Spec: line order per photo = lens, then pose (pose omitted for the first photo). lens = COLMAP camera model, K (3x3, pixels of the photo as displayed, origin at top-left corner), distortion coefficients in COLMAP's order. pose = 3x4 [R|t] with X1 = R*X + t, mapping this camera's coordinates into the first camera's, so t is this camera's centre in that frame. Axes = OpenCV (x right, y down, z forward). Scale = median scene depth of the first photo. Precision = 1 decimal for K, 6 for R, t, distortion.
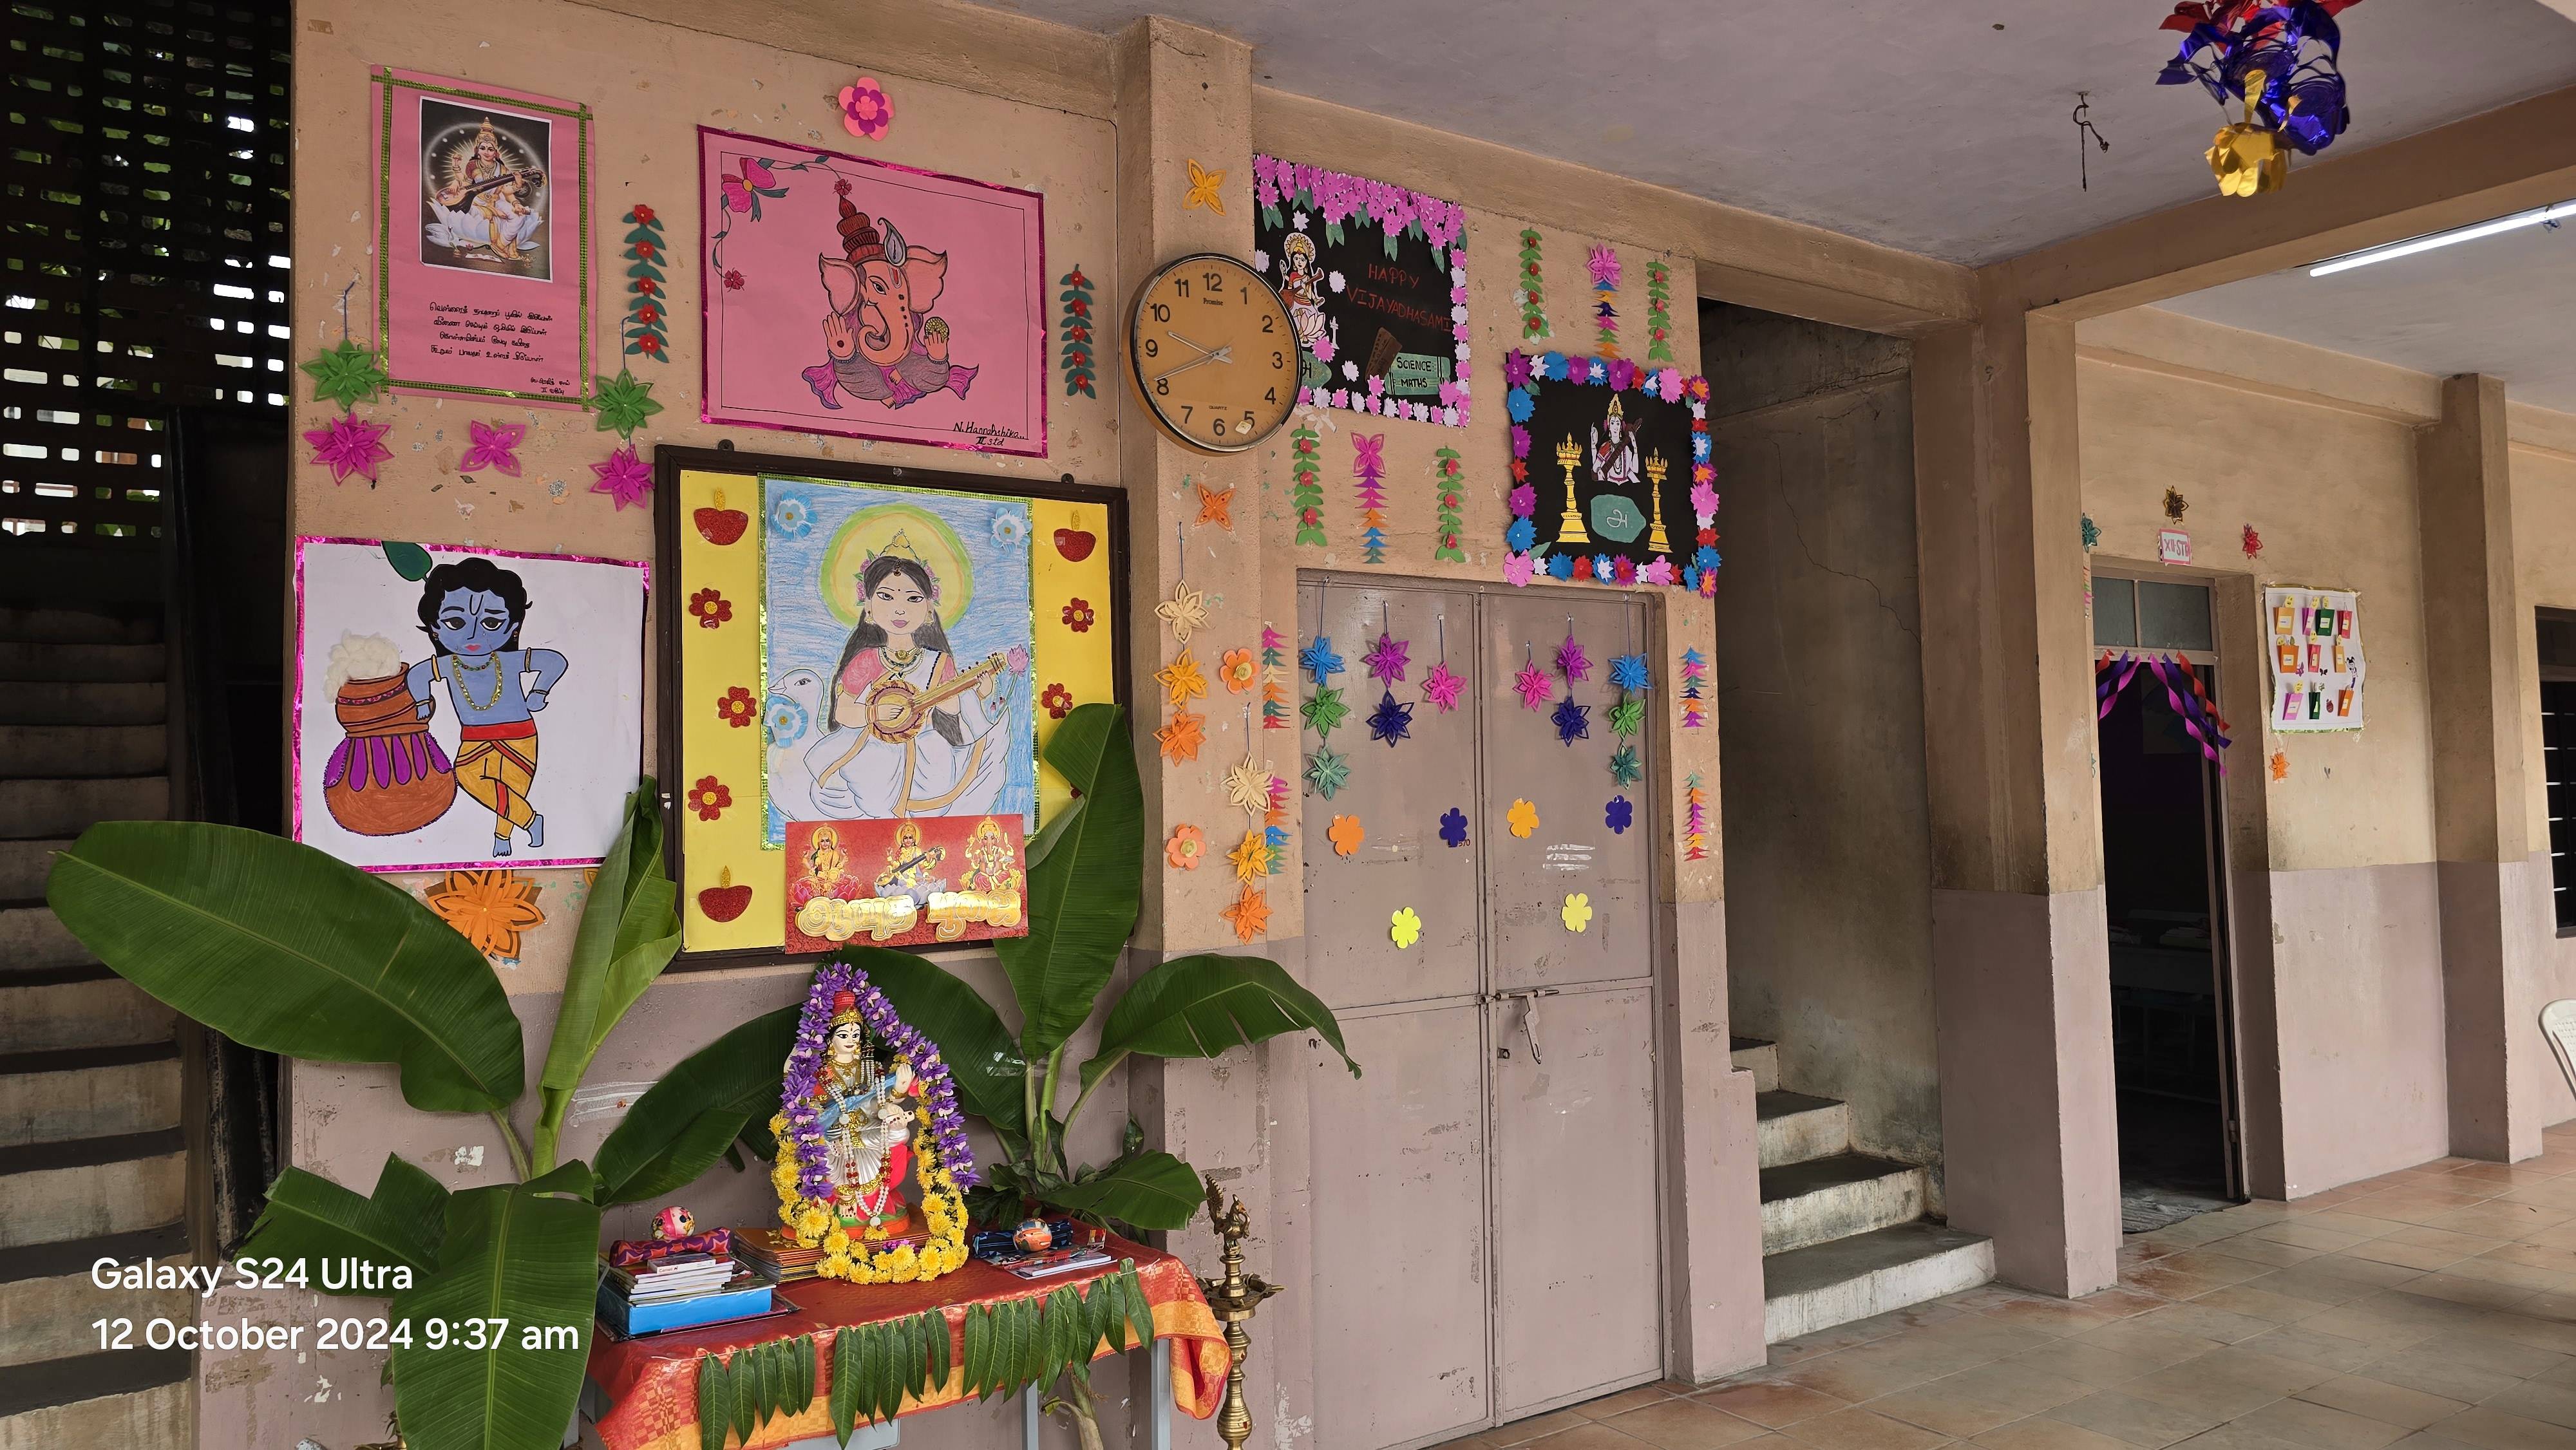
lens RADIAL K [[1622.3, 0, 1215.8], [0, 1622.3, 732.2], [0, 0, 1]] dist [-0.000120, -0.000421]
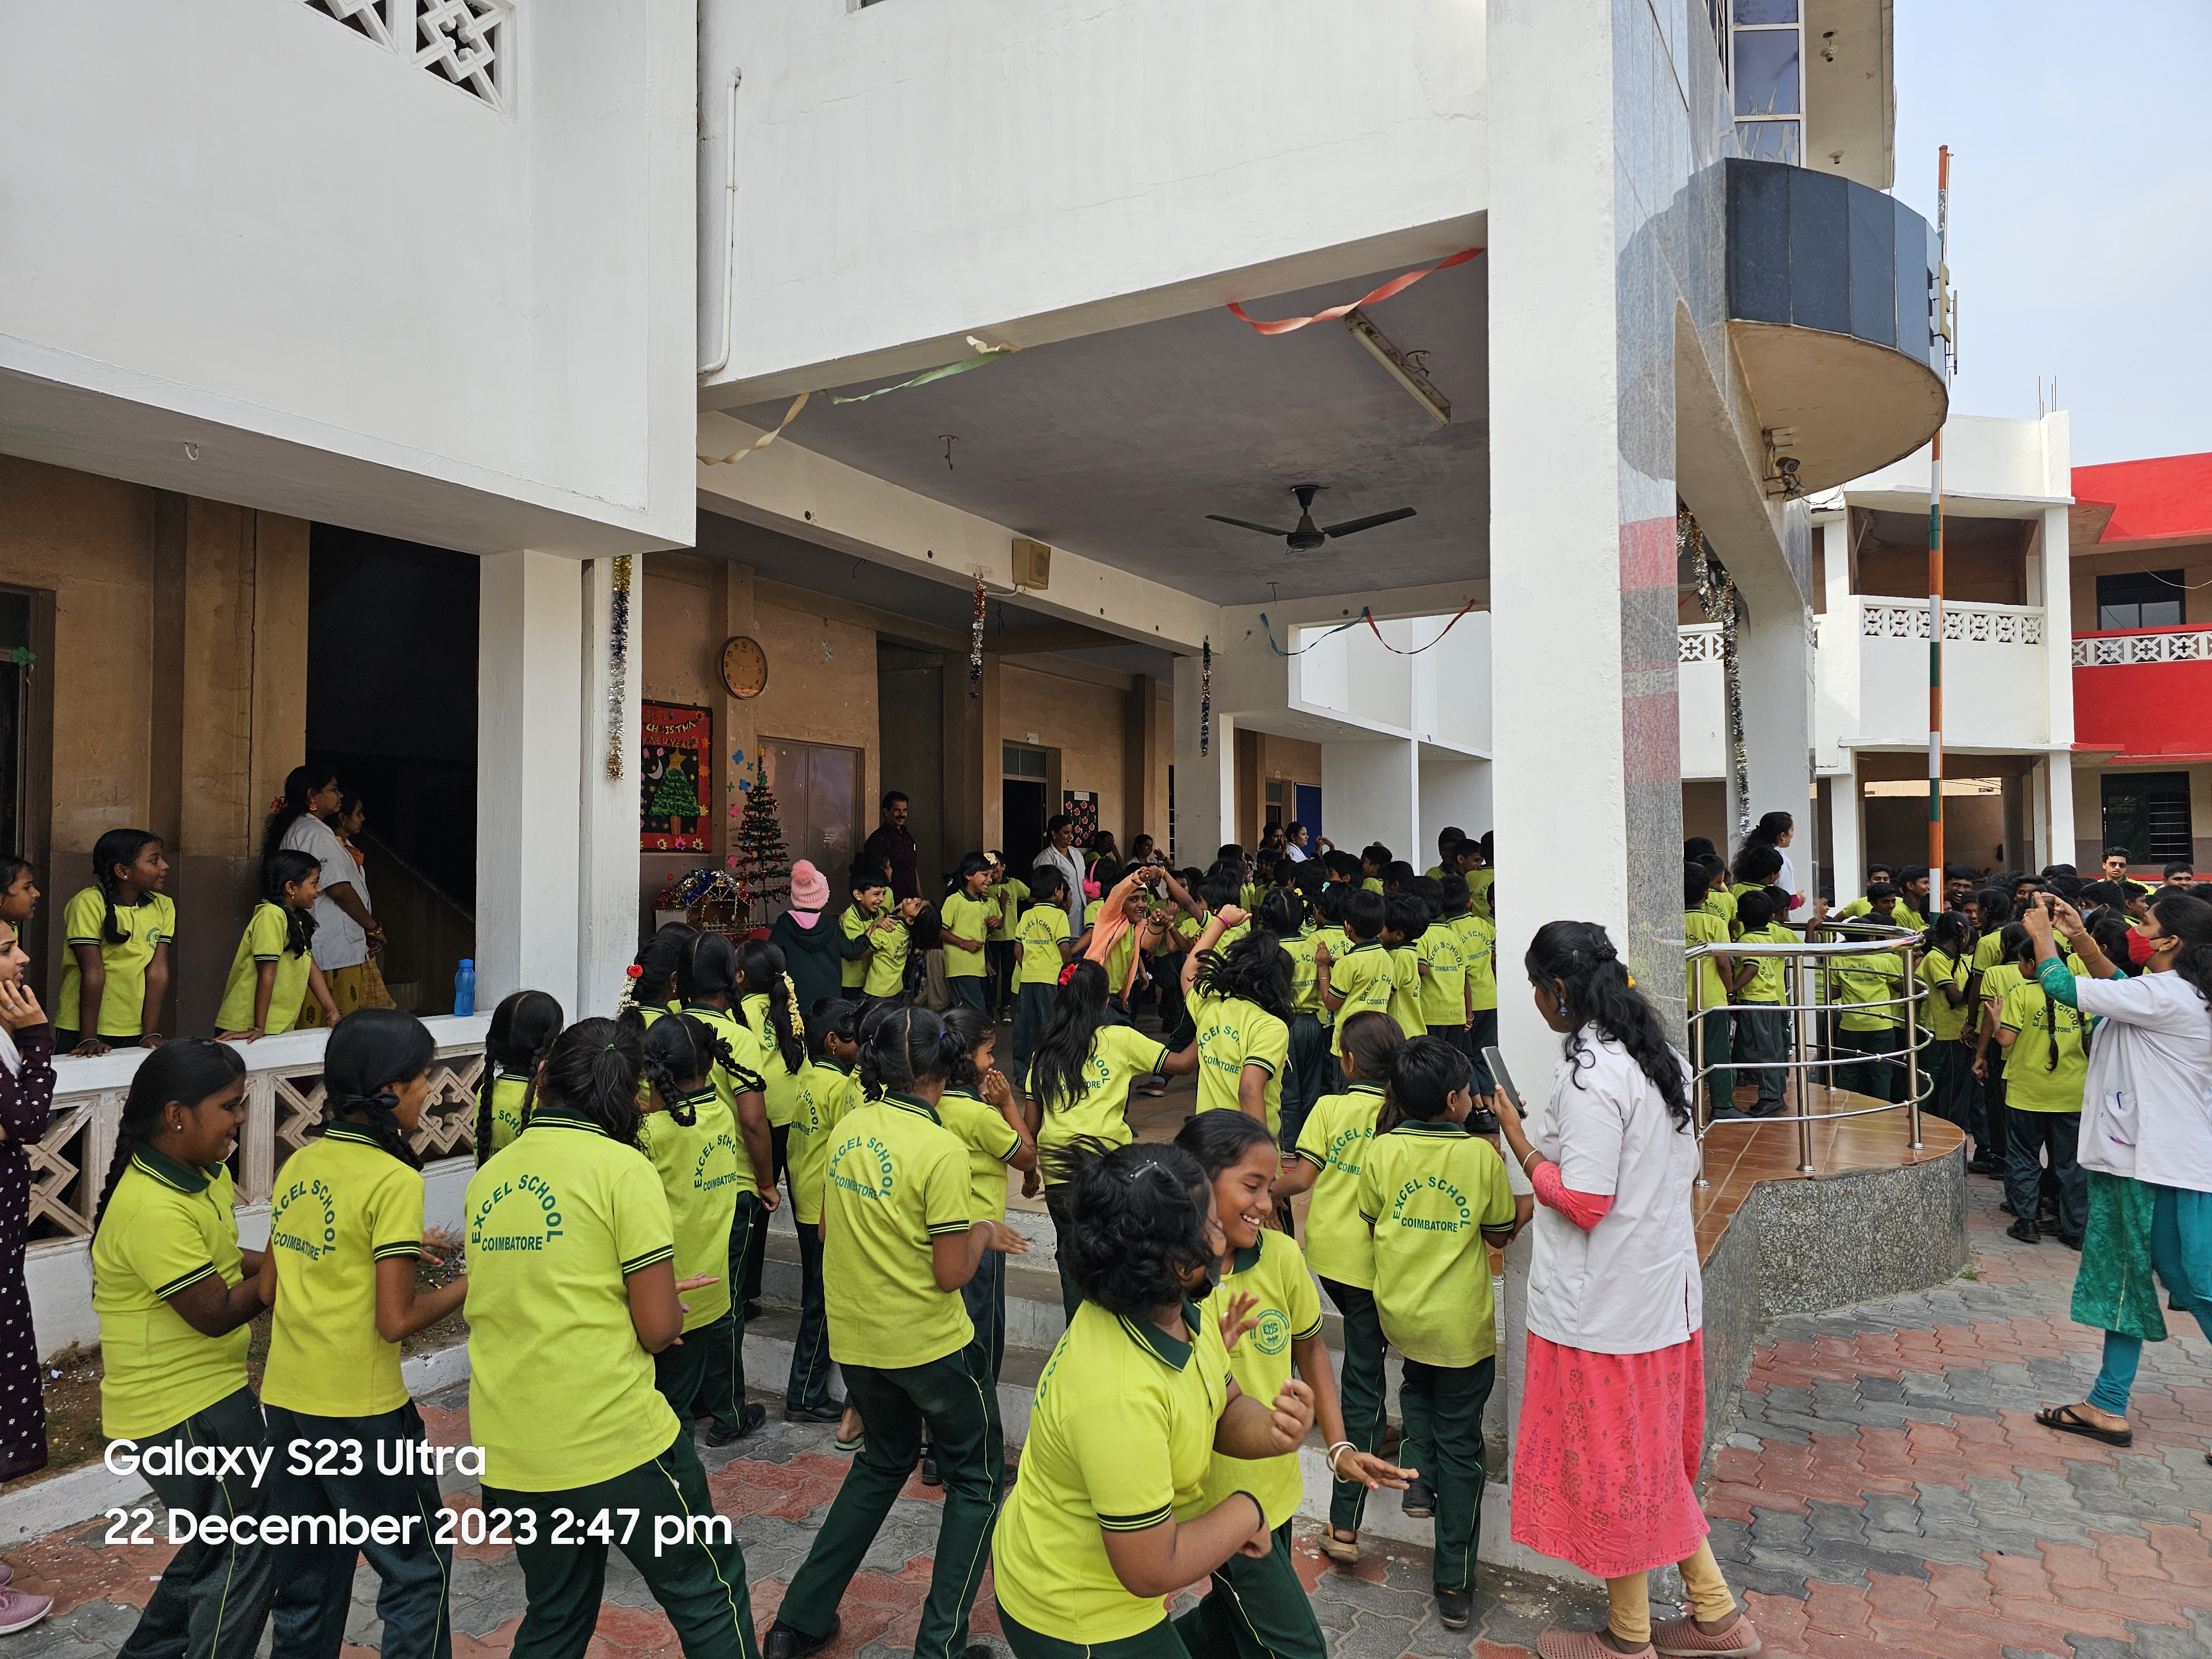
lens RADIAL K [[1507.5, 0, 1102.3], [0, 1507.5, 770.3], [0, 0, 1]] dist [0.061864, -0.063296]
pose [[0.863556, 0.046154, 0.502137, -0.602212], [-0.022794, 0.998357, -0.052563, 0.073147], [-0.503738, 0.033945, 0.863189, -1.312863]]
